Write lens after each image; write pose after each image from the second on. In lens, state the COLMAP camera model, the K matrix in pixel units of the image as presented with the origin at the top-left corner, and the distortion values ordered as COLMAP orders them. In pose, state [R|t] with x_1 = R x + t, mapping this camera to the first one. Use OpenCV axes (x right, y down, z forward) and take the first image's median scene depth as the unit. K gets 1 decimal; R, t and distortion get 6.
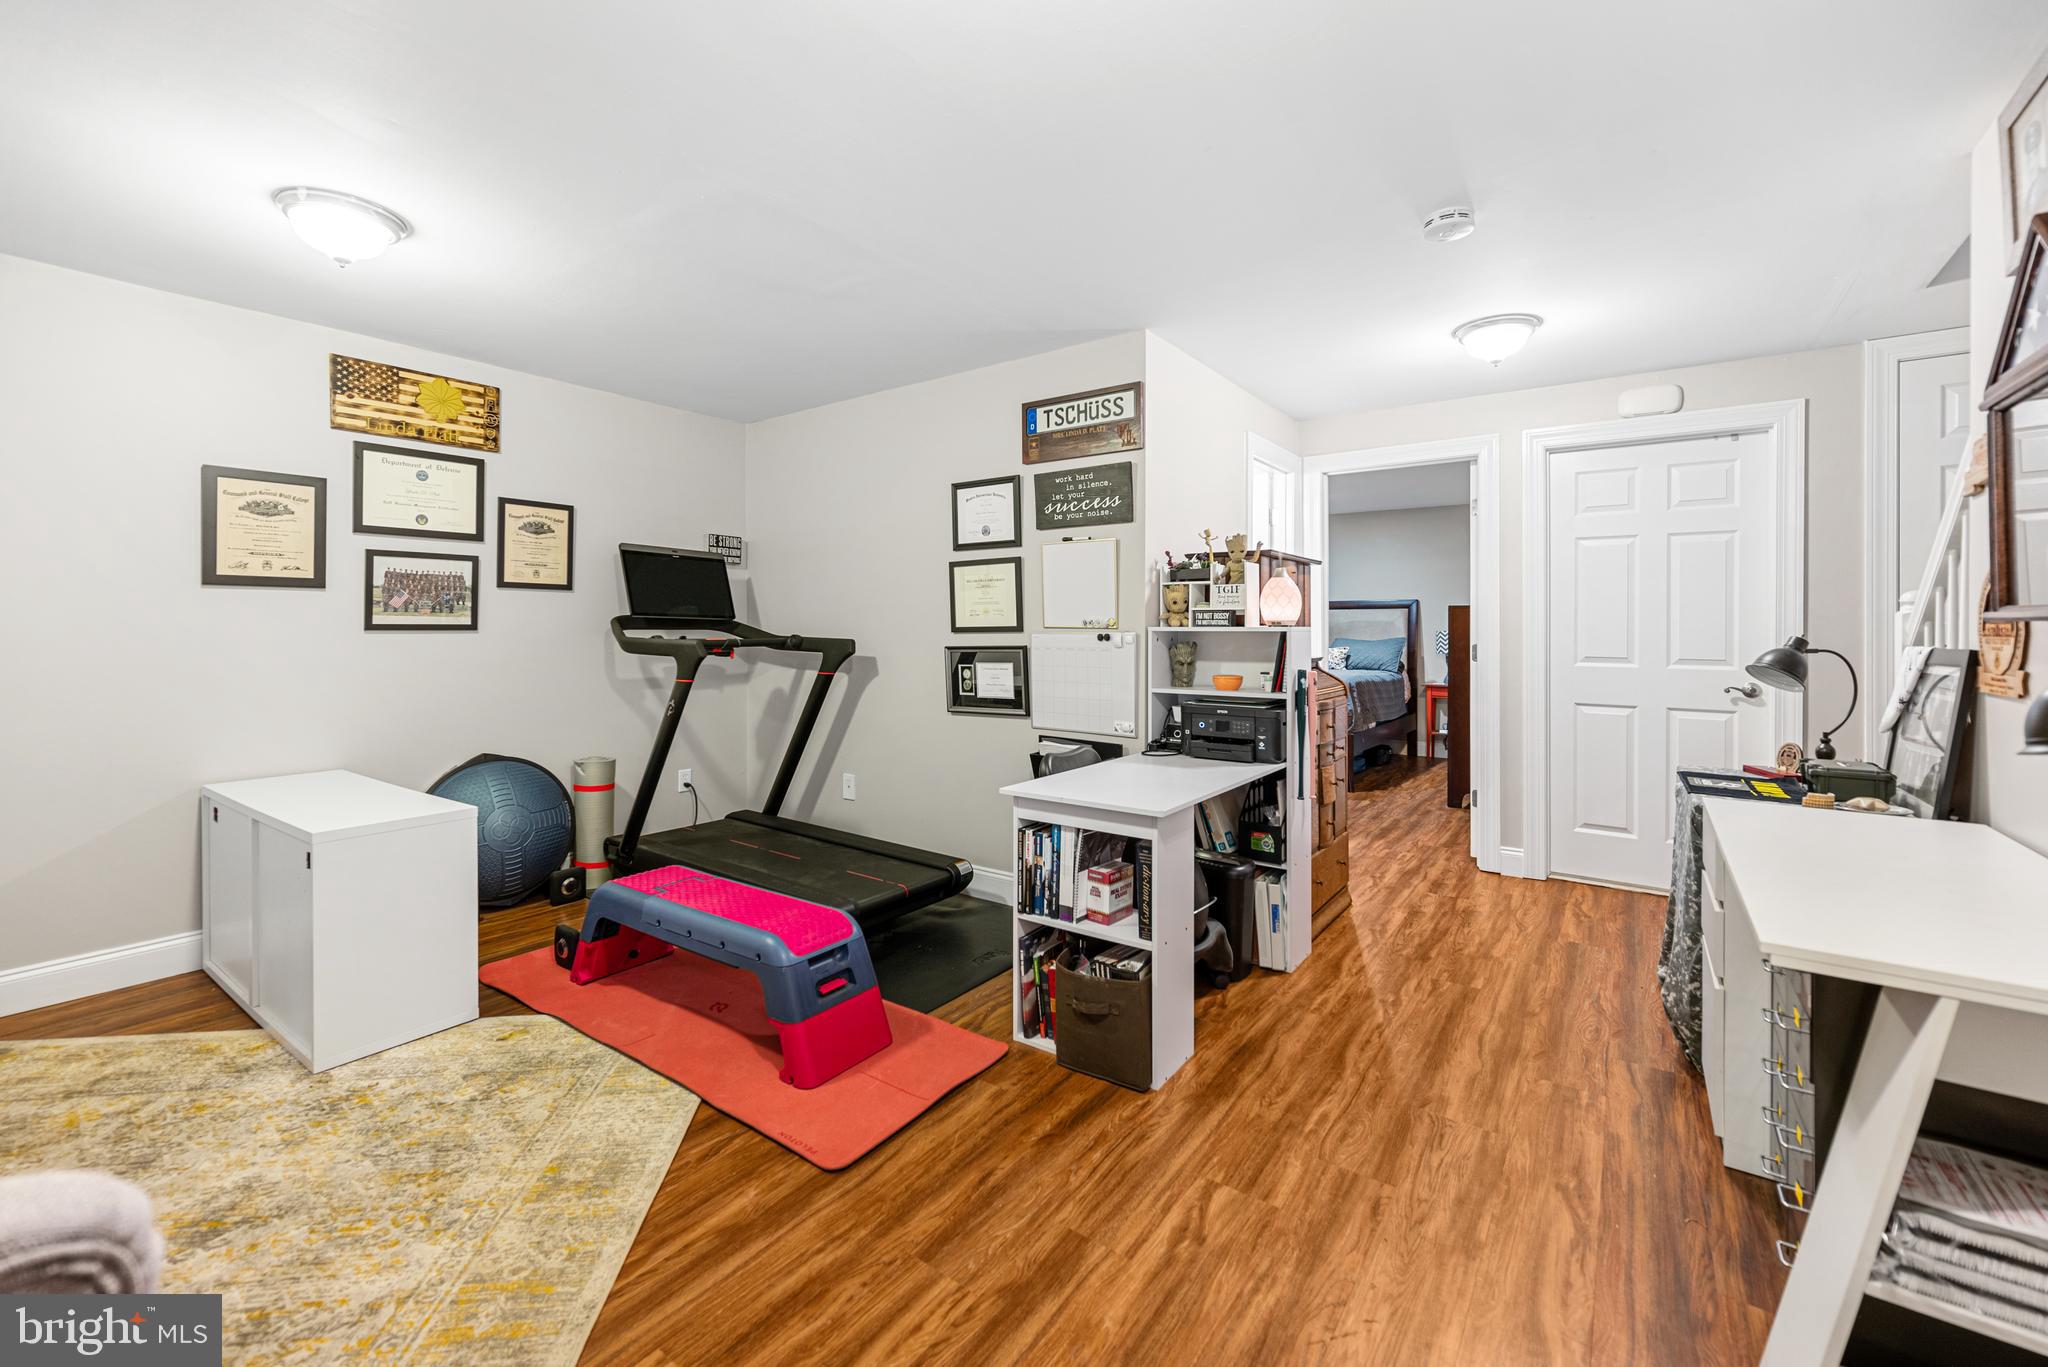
lens RADIAL K [[837.3, 0, 1028.8], [0, 837.3, 628.1], [0, 0, 1]] dist [-0.000439, -0.000348]
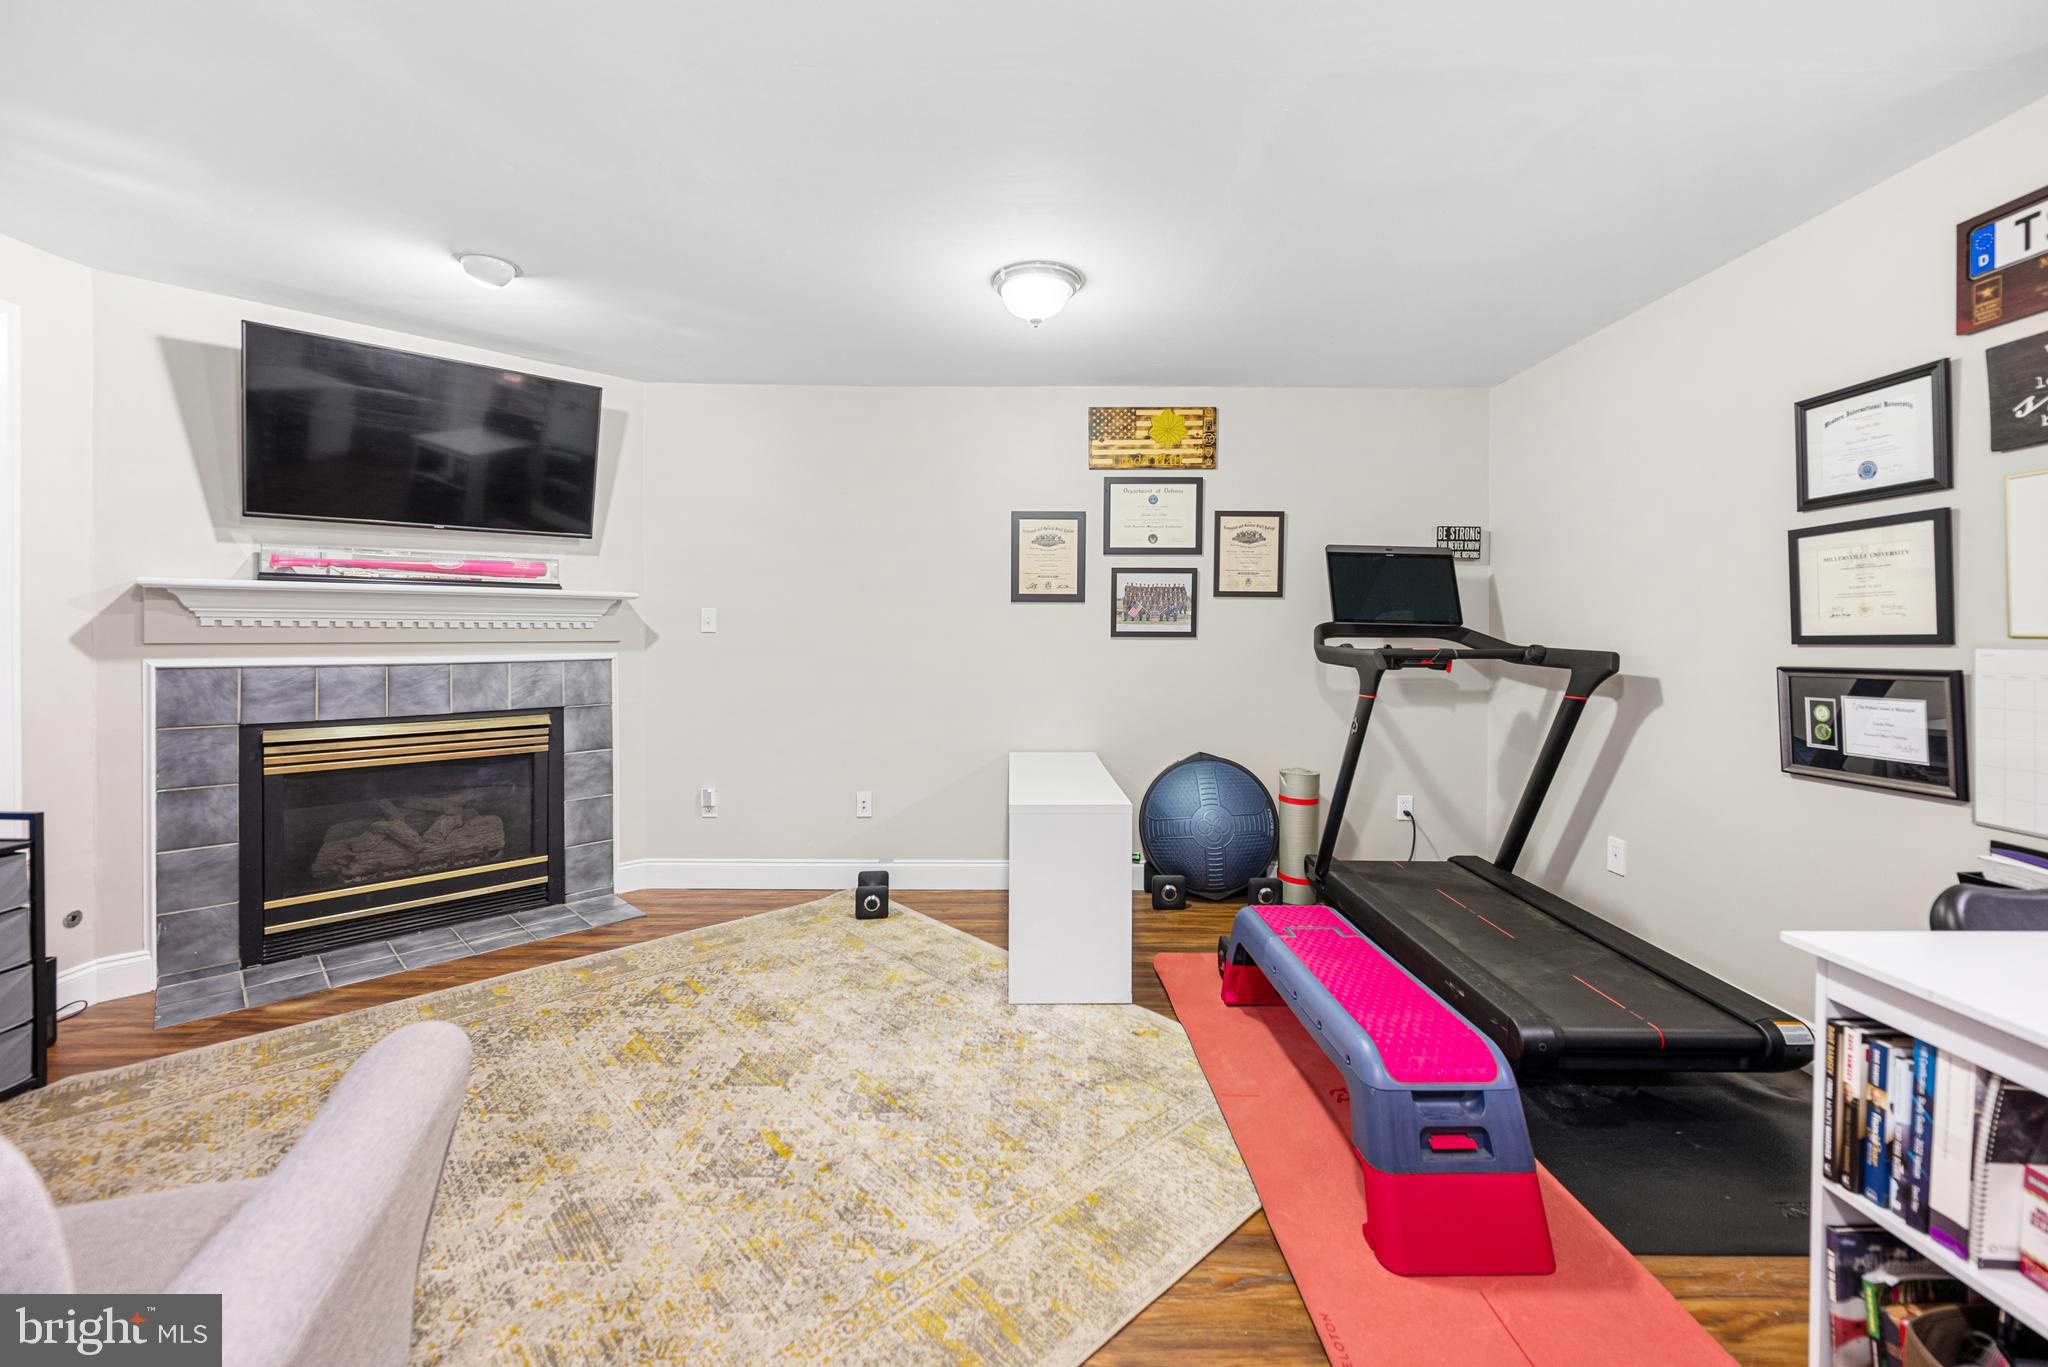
lens RADIAL K [[830.4, 0, 1022.7], [0, 830.4, 643.8], [0, 0, 1]] dist [-0.001079, -0.000135]
pose [[0.587155, 0.011256, -0.809396, 0.084353], [-0.003808, 0.999931, 0.011144, 0.000217], [0.809466, -0.003461, 0.587157, 0.218649]]
